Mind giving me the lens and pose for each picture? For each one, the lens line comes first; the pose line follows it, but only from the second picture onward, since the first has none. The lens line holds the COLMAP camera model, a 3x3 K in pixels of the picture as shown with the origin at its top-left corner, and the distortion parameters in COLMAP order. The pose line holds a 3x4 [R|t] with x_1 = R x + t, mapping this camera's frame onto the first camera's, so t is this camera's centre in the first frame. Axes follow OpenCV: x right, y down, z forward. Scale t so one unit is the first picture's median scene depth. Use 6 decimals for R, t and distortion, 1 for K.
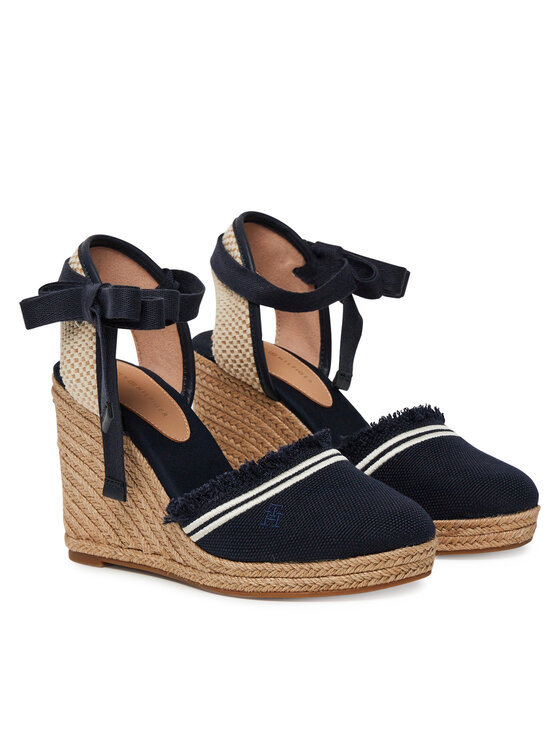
lens RADIAL K [[2197.7, 0, 280.0], [0, 2197.7, 373.0], [0, 0, 1]] dist [-0.021398, -0.085556]
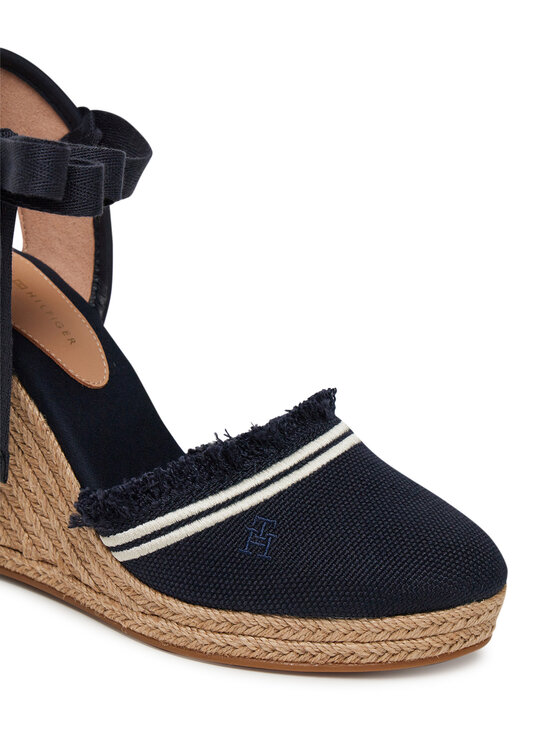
lens RADIAL K [[1960.8, 0, 280.0], [0, 1960.8, 373.0], [0, 0, 1]] dist [-0.043470, 0.327072]
pose [[0.985948, 0.067059, 0.153003, -0.082556], [-0.082807, 0.991637, 0.098986, -0.034279], [-0.145085, -0.110265, 0.983256, 0.455934]]
